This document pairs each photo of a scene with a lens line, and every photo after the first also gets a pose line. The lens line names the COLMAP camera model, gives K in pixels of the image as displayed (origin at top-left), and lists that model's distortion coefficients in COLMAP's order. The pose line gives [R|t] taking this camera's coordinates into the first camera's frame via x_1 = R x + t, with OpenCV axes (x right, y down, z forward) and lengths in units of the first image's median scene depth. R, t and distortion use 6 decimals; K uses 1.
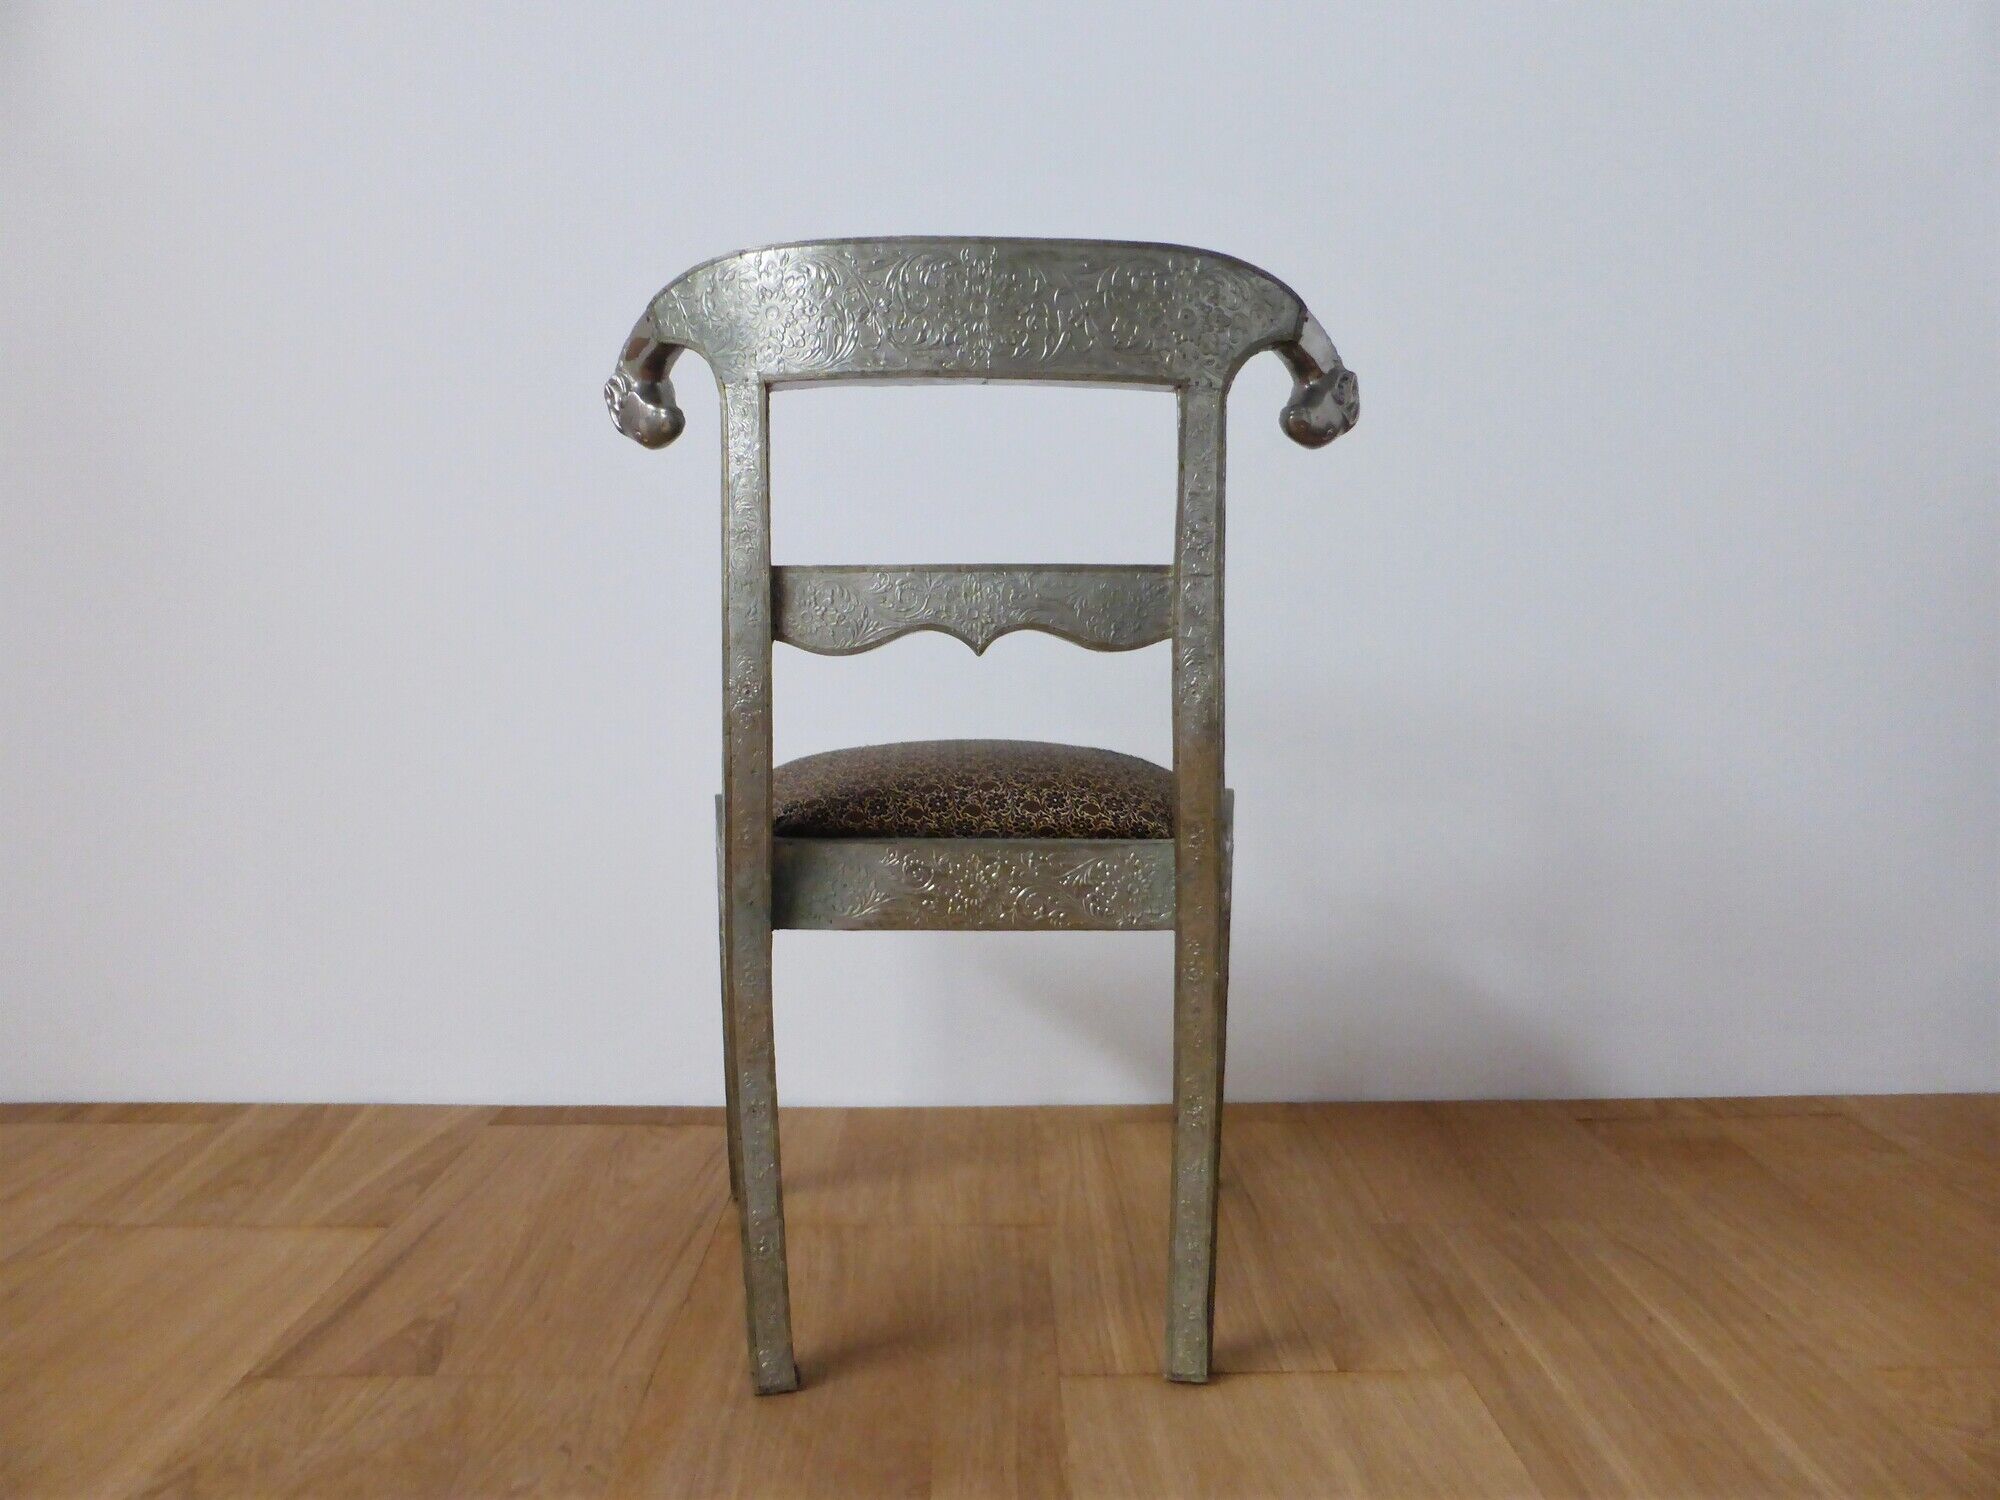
lens RADIAL K [[1543.1, 0, 1000.0], [0, 1543.1, 750.0], [0, 0, 1]] dist [-0.007246, 0.002331]
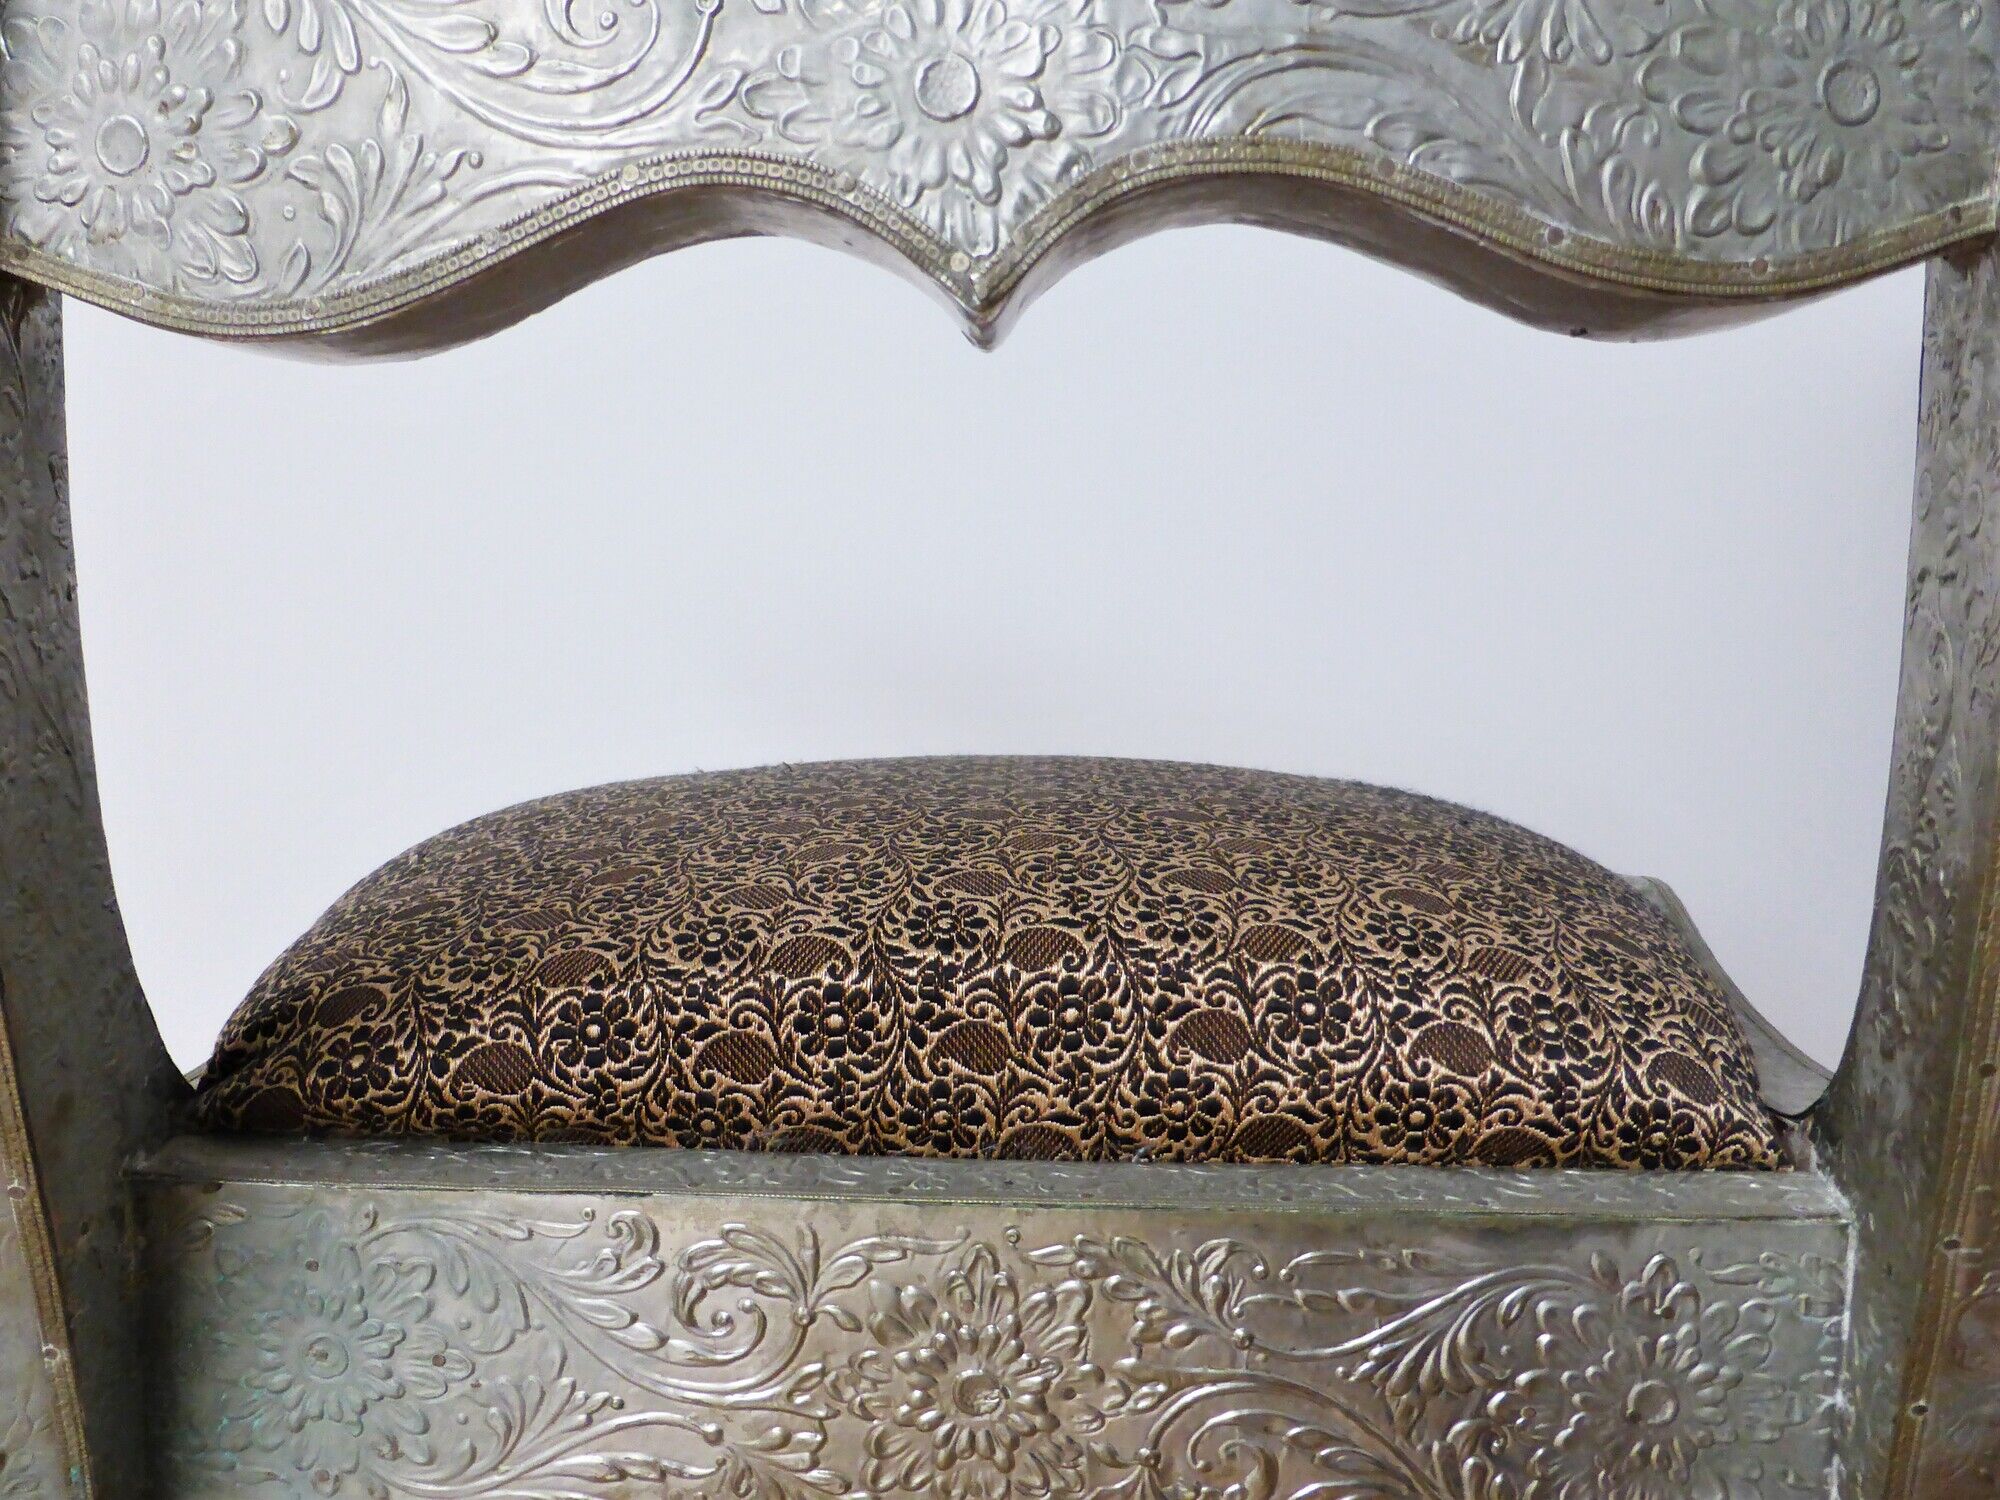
lens RADIAL K [[1543.1, 0, 1000.0], [0, 1543.1, 750.0], [0, 0, 1]] dist [-0.007246, 0.002331]
pose [[0.998968, 0.008577, -0.044597, -0.003662], [-0.009668, 0.999658, -0.024302, -0.003031], [0.044373, 0.024708, 0.998709, 0.925886]]
